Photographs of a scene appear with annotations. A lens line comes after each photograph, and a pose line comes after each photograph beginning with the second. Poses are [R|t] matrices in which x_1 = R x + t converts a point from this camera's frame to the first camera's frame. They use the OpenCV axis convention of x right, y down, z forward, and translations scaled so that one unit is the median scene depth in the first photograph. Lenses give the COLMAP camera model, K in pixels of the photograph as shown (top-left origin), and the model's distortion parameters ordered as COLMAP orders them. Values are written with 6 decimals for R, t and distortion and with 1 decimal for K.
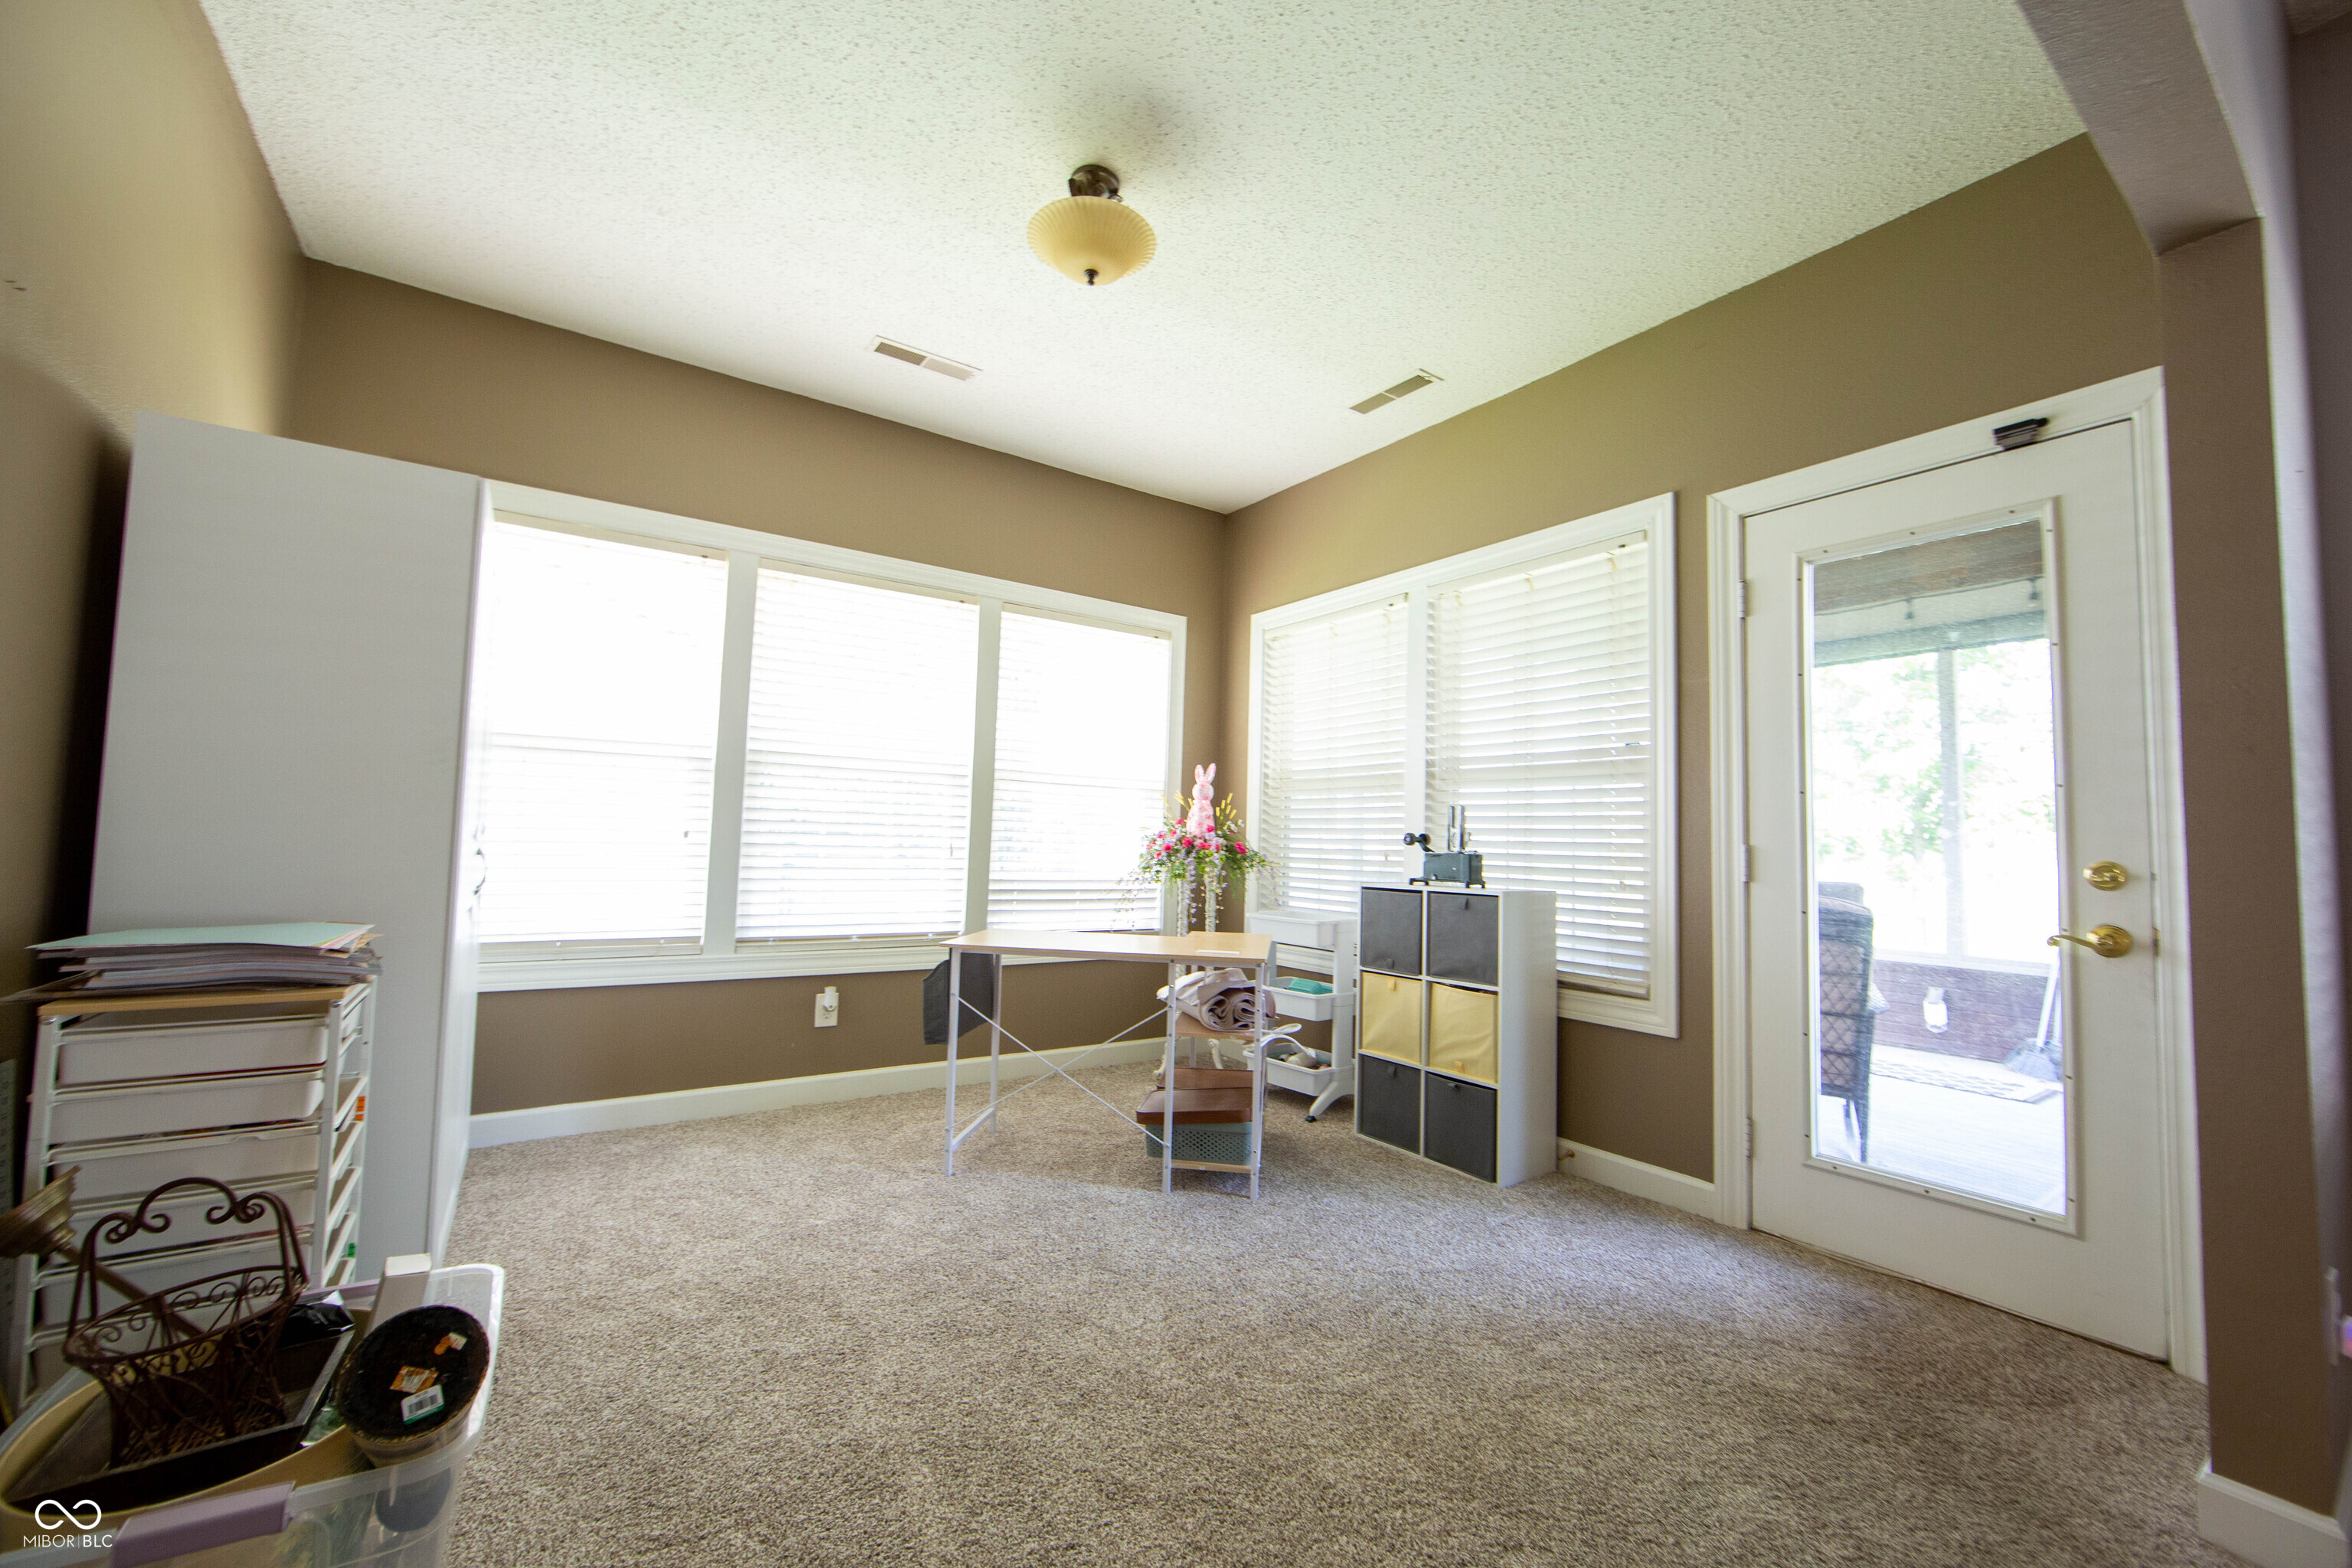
lens RADIAL K [[923.8, 0, 1179.4], [0, 923.8, 782.3], [0, 0, 1]] dist [-0.017036, 0.003758]
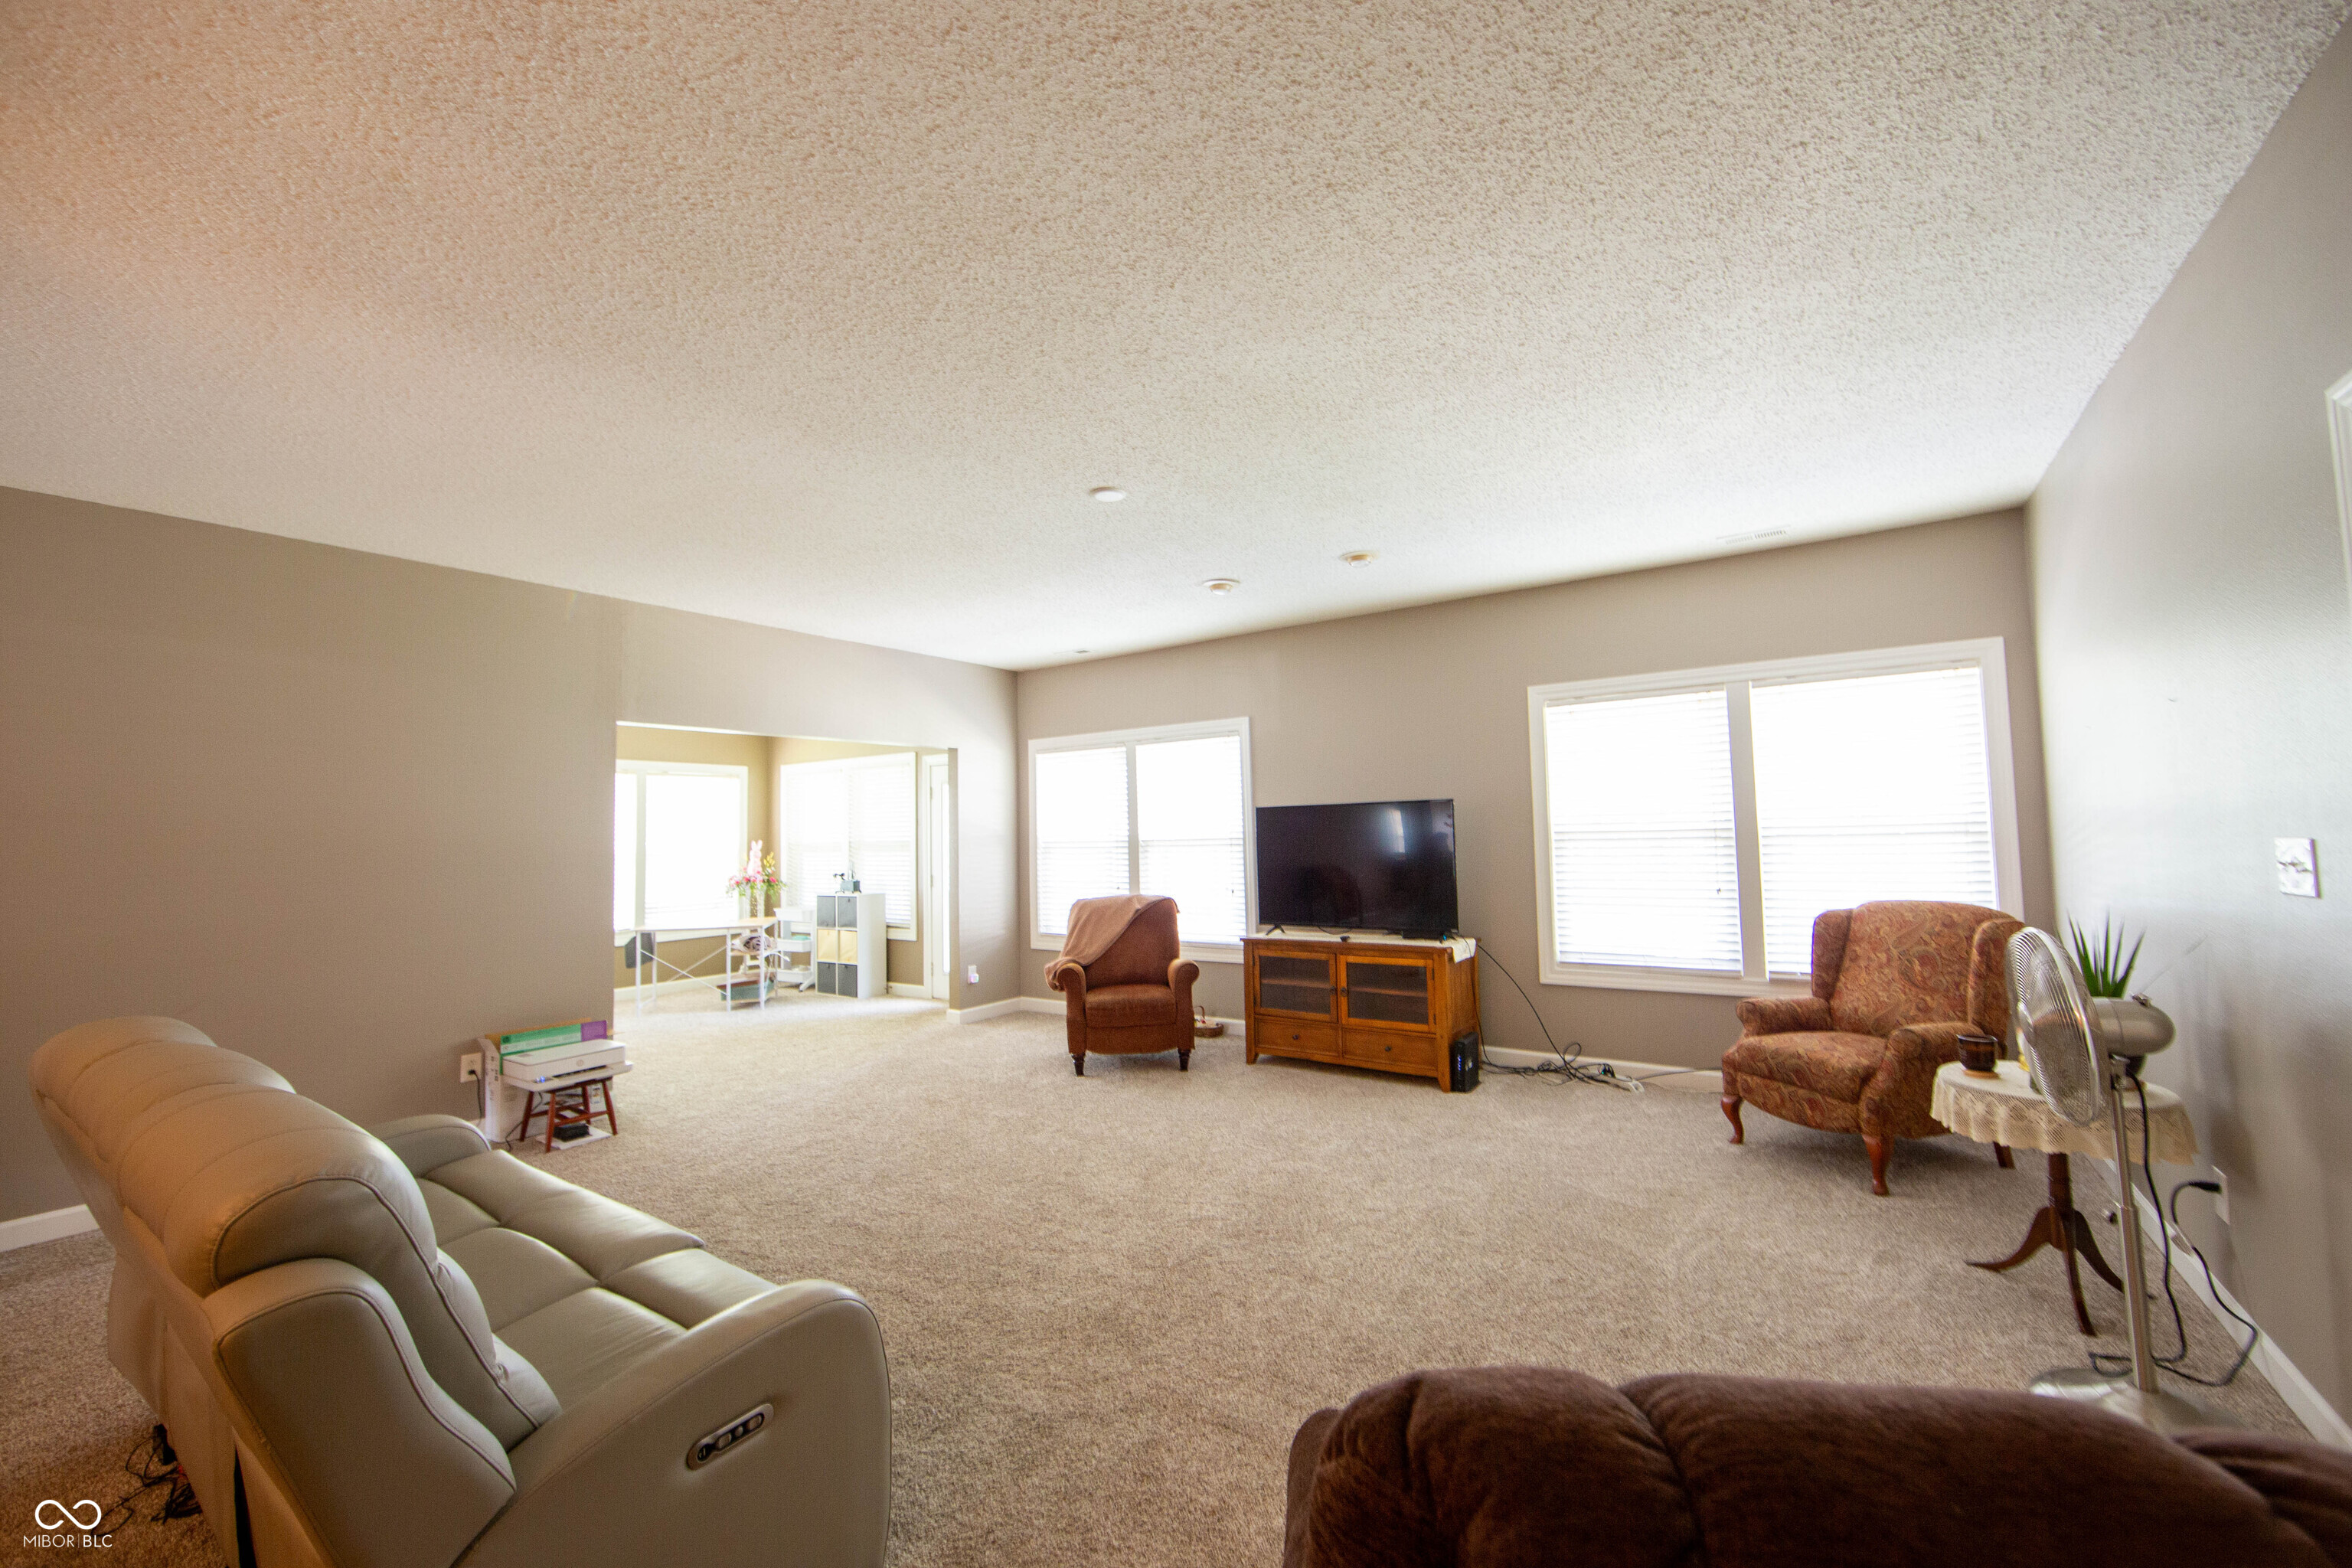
lens RADIAL K [[923.8, 0, 1179.4], [0, 923.8, 782.3], [0, 0, 1]] dist [-0.017036, 0.003758]
pose [[0.934066, -0.030517, 0.355793, 0.259027], [0.025480, 0.999498, 0.018834, -0.235411], [-0.356189, -0.008527, 0.934375, -1.840659]]
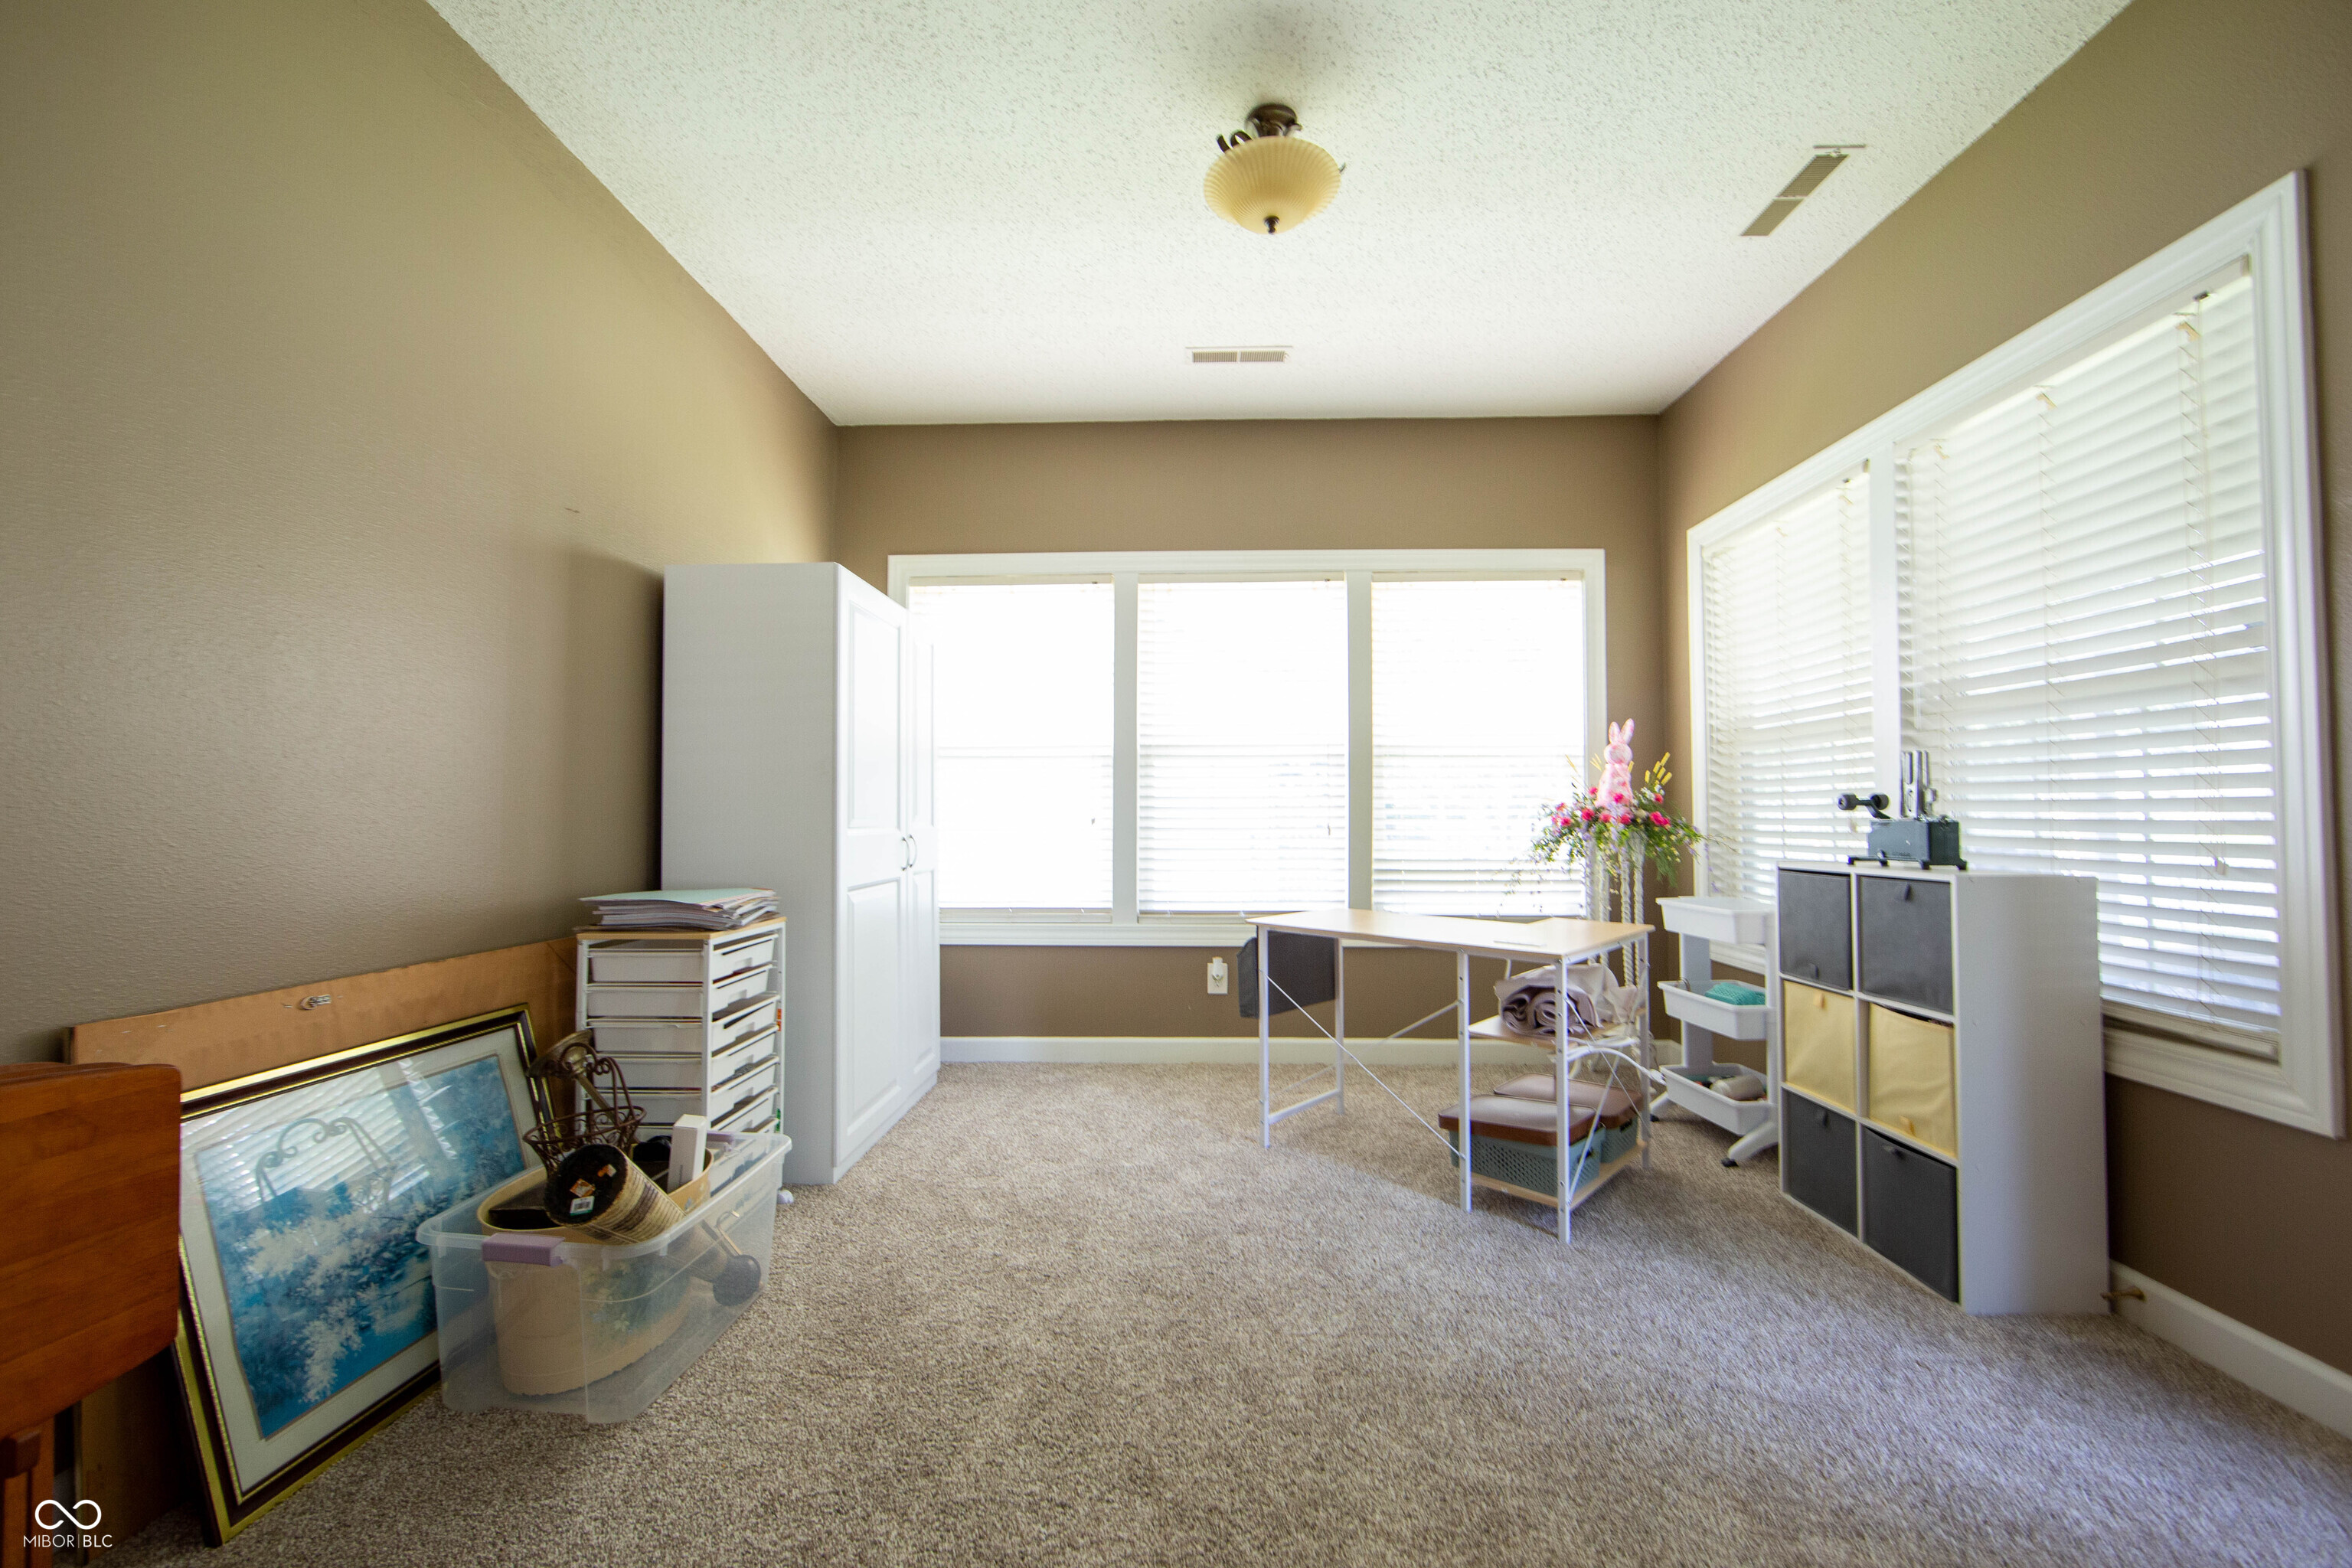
lens RADIAL K [[923.8, 0, 1179.4], [0, 923.8, 782.3], [0, 0, 1]] dist [-0.017036, 0.003758]
pose [[0.801461, -0.050033, -0.595951, 0.278879], [0.063359, 0.997990, 0.001422, 0.013025], [0.594682, -0.038898, 0.803020, 0.122414]]
